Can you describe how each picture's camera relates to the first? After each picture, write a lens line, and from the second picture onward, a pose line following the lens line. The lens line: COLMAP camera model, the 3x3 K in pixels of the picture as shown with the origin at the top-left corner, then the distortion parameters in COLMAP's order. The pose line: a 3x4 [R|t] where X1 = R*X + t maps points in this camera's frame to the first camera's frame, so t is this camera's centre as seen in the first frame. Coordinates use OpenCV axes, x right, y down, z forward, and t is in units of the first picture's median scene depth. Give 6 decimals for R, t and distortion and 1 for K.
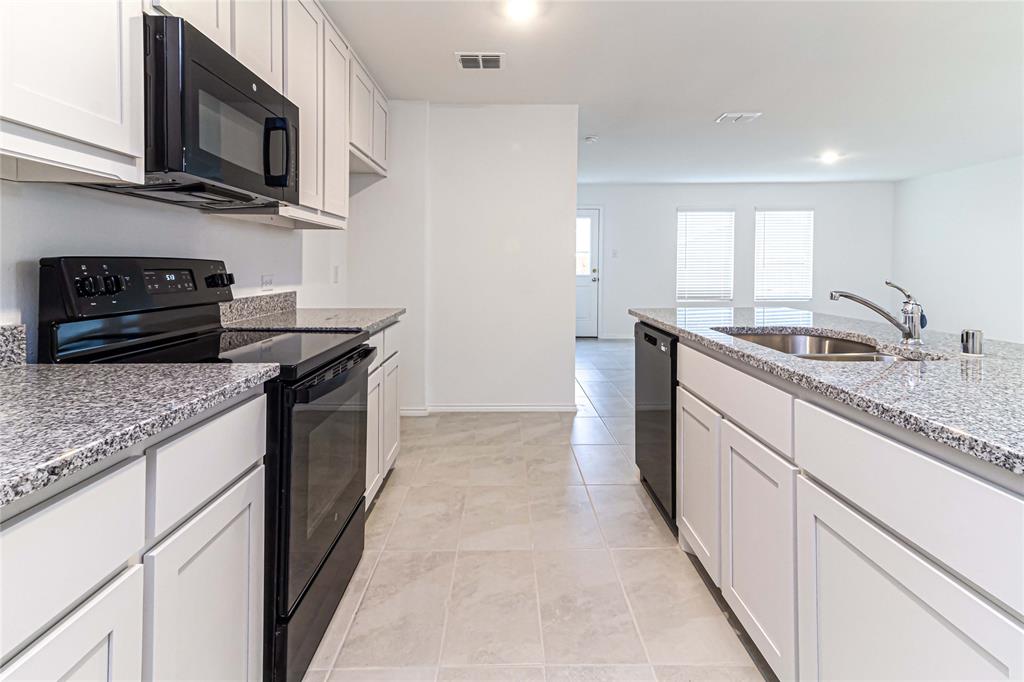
lens RADIAL K [[490.0, 0, 512.0], [0, 490.0, 341.0], [0, 0, 1]] dist [0.020640, 0.000214]
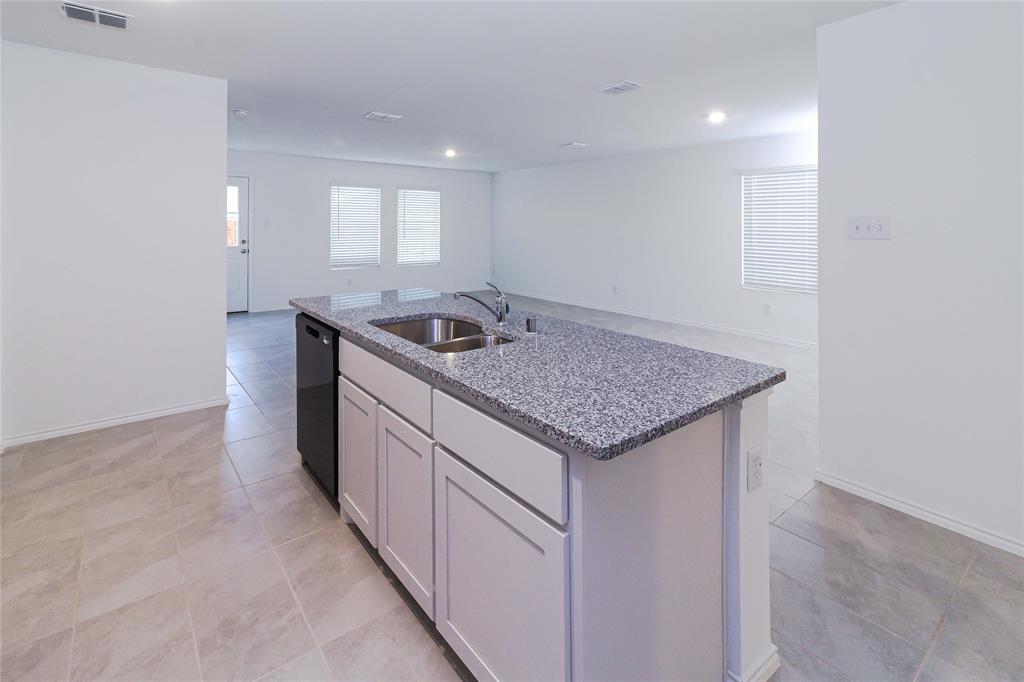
lens RADIAL K [[513.7, 0, 512.0], [0, 513.7, 236.9], [0, 0, 1]] dist [0.012473, -0.000461]
pose [[0.767824, -0.009107, 0.640596, -0.103000], [0.006092, 0.999958, 0.006914, -0.225993], [-0.640631, -0.001406, 0.767847, -0.136169]]
